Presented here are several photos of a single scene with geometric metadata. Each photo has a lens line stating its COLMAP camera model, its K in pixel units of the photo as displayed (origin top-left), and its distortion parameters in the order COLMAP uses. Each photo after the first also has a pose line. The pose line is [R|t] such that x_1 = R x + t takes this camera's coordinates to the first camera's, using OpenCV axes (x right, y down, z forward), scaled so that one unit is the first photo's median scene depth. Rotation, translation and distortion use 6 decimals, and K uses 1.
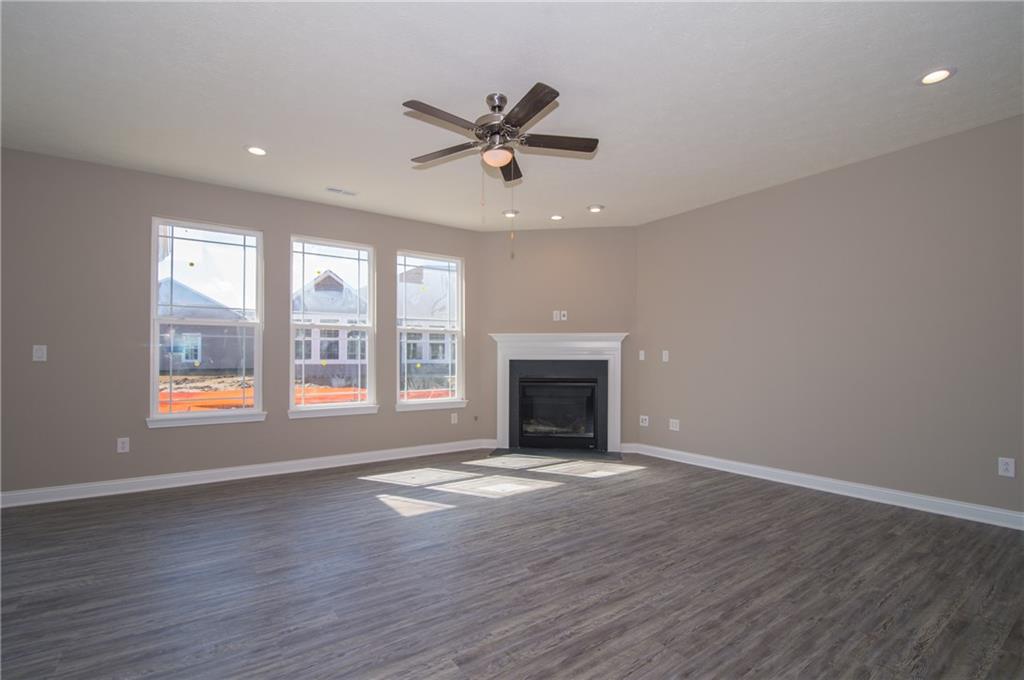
lens RADIAL K [[473.8, 0, 523.0], [0, 473.8, 353.9], [0, 0, 1]] dist [-0.021425, 0.002139]
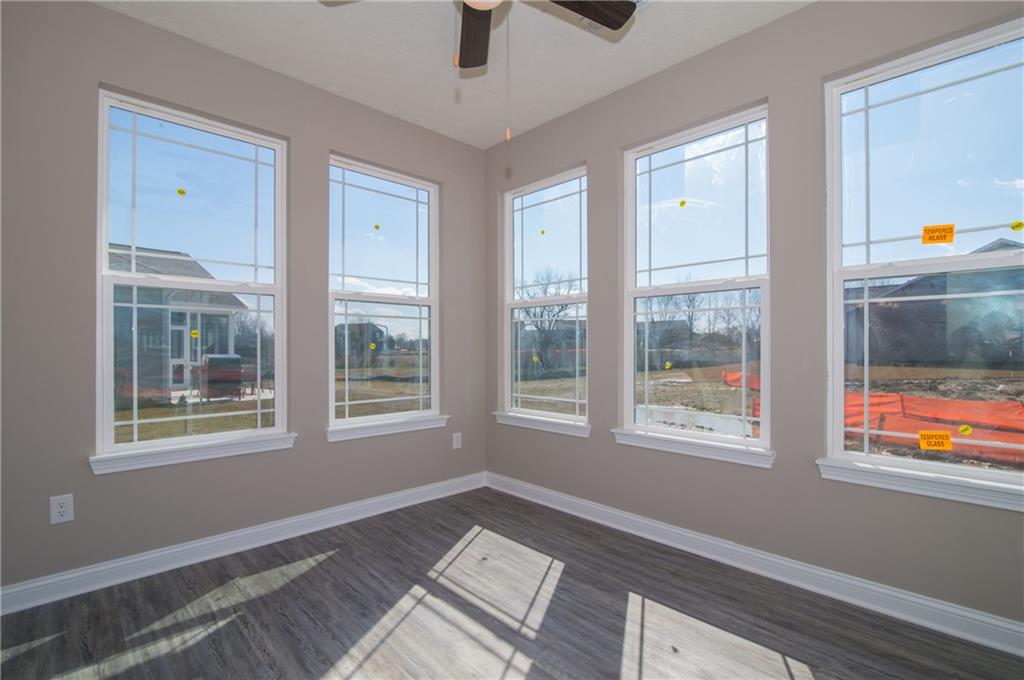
lens RADIAL K [[473.8, 0, 528.3], [0, 473.8, 350.3], [0, 0, 1]] dist [-0.021425, 0.002139]
pose [[0.145915, 0.001373, -0.989296, 0.332465], [0.006934, 0.999973, 0.002410, 0.013149], [0.989273, -0.007211, 0.145902, 1.029819]]
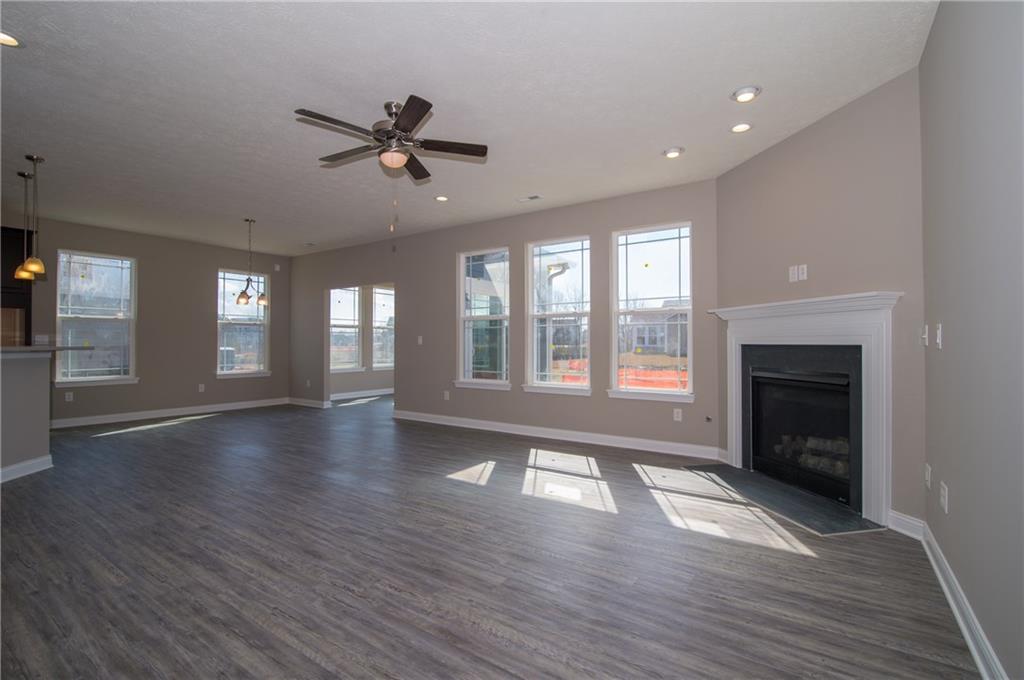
lens RADIAL K [[473.8, 0, 512.9], [0, 473.8, 336.5], [0, 0, 1]] dist [-0.021425, 0.002139]
pose [[0.329234, -0.014915, -0.944131, 0.741474], [0.007147, 0.999886, -0.013304, 0.010473], [0.944221, -0.002368, 0.329303, 0.621697]]
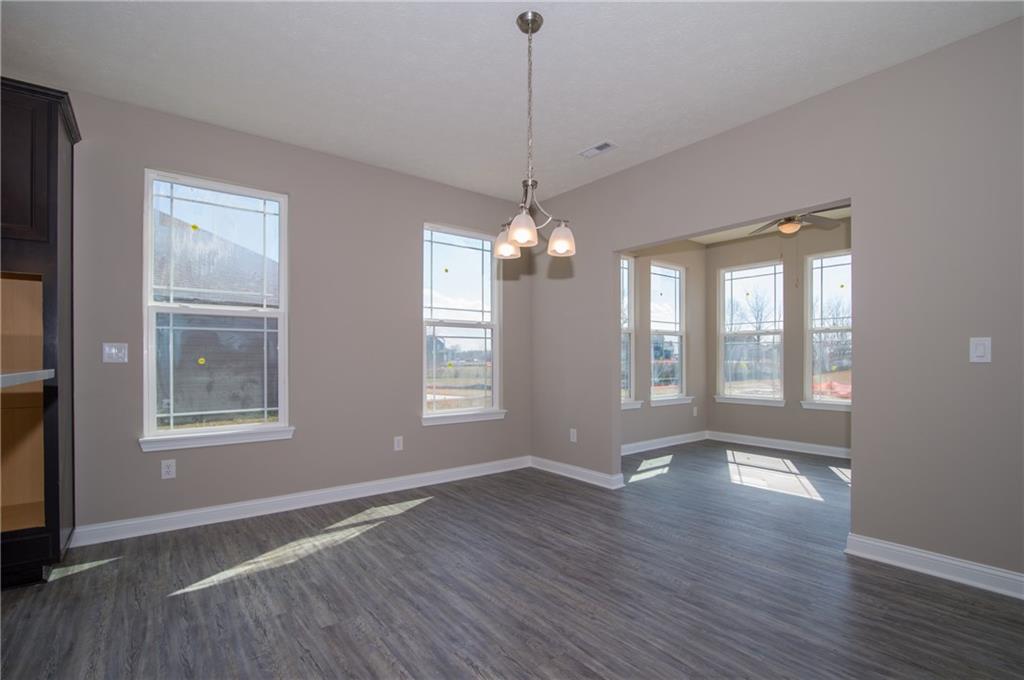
lens RADIAL K [[473.8, 0, 513.2], [0, 473.8, 360.5], [0, 0, 1]] dist [-0.021425, 0.002139]
pose [[0.030022, 0.000040, -0.999549, -0.372785], [0.008750, 0.999962, 0.000303, 0.007767], [0.999511, -0.008755, 0.030021, 0.294515]]
